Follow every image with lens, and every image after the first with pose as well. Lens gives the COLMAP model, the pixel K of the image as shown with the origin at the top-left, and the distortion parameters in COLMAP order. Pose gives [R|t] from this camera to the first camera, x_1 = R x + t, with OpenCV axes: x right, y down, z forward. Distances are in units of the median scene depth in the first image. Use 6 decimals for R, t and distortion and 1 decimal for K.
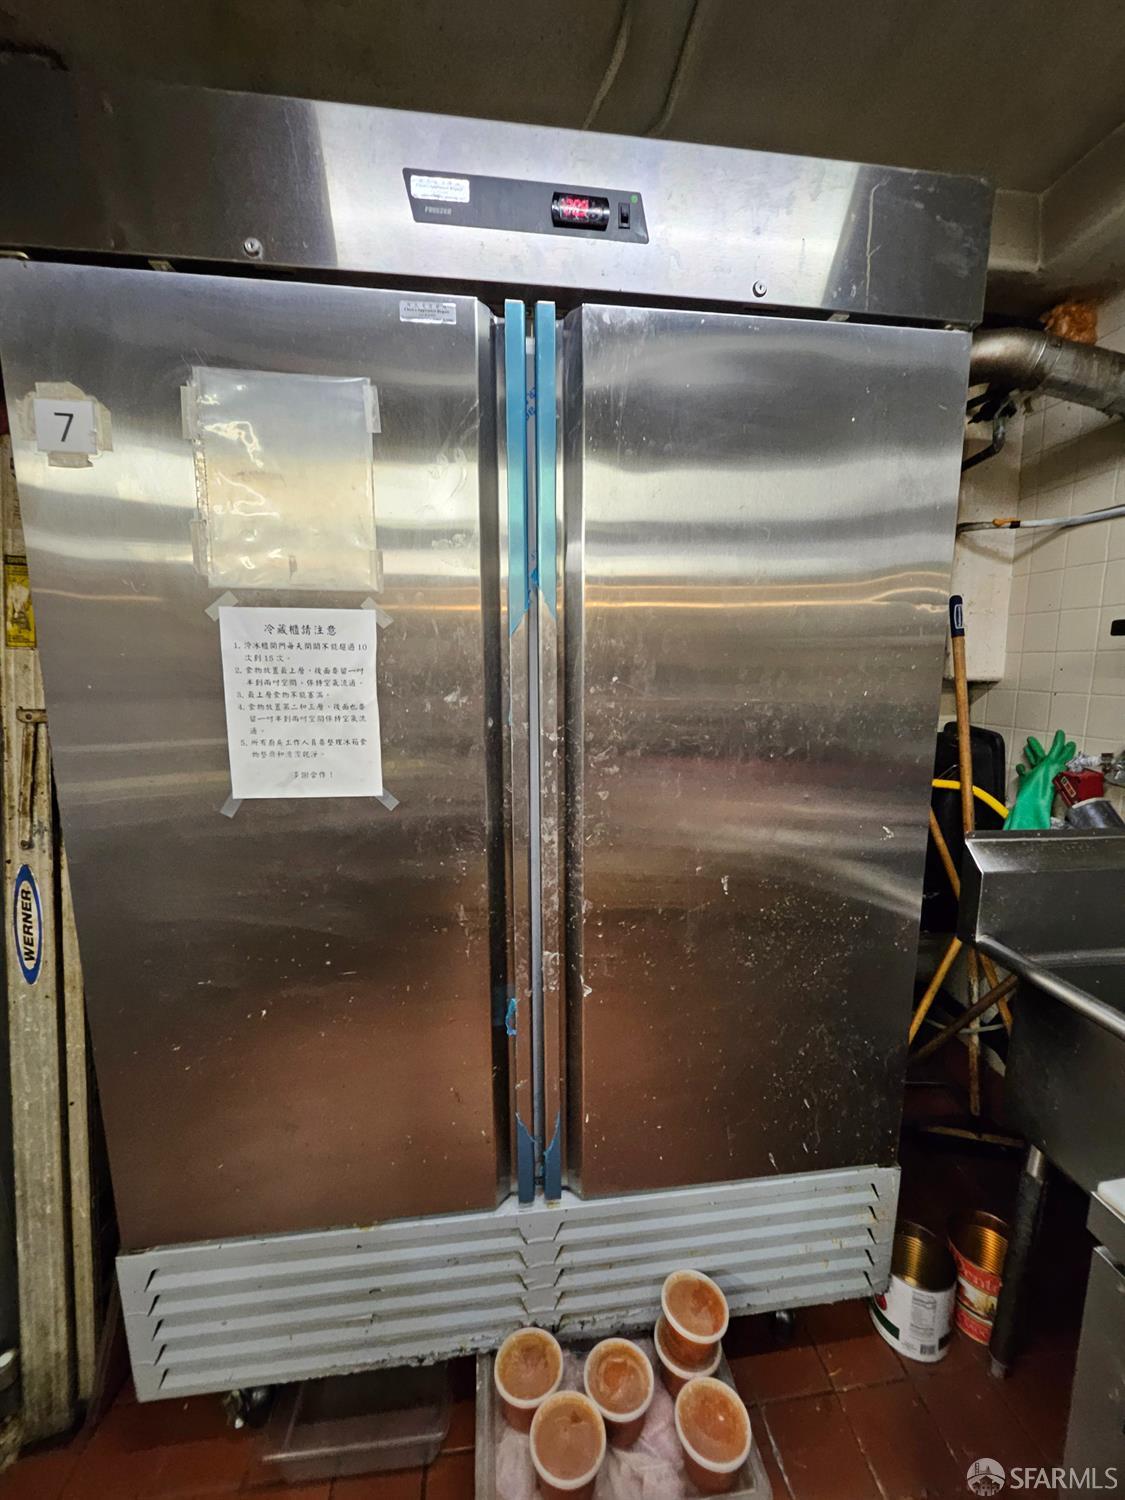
lens RADIAL K [[593.1, 0, 568.9], [0, 593.1, 756.0], [0, 0, 1]] dist [-0.006355, -0.000330]
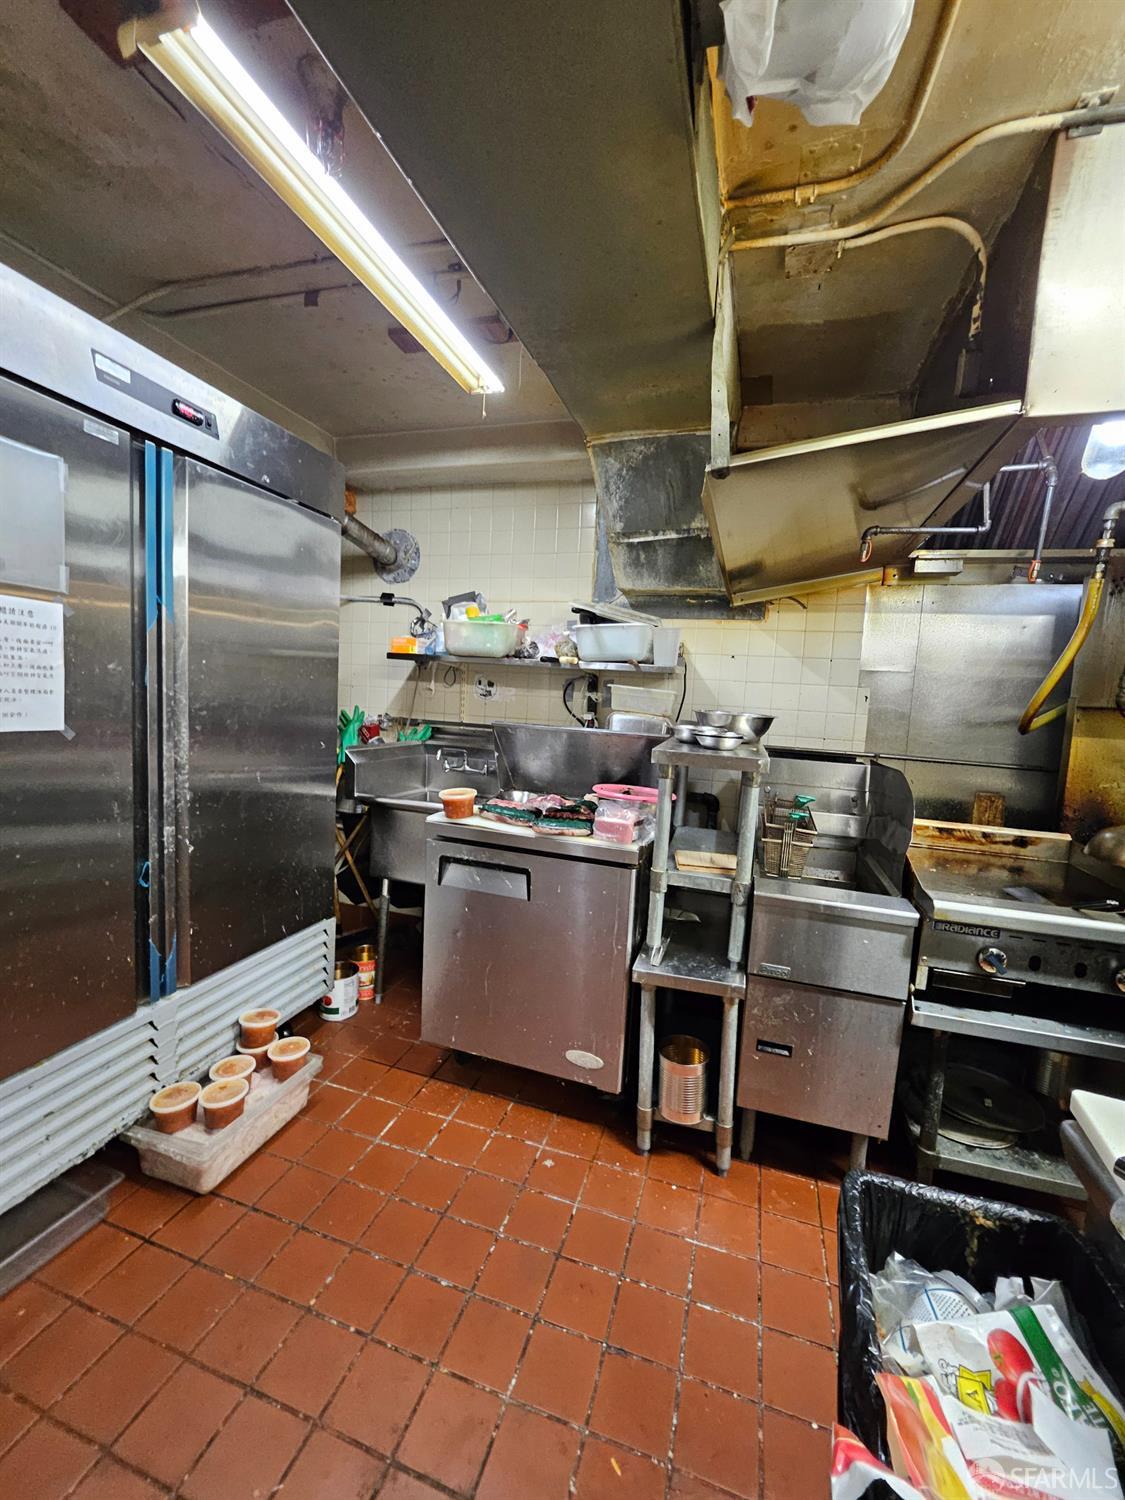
lens RADIAL K [[593.1, 0, 568.9], [0, 593.1, 756.0], [0, 0, 1]] dist [-0.006355, -0.000330]
pose [[0.414051, -0.069565, 0.907592, -1.132891], [0.080638, 0.995958, 0.039550, 0.175562], [-0.906675, 0.056811, 0.417987, -0.745999]]
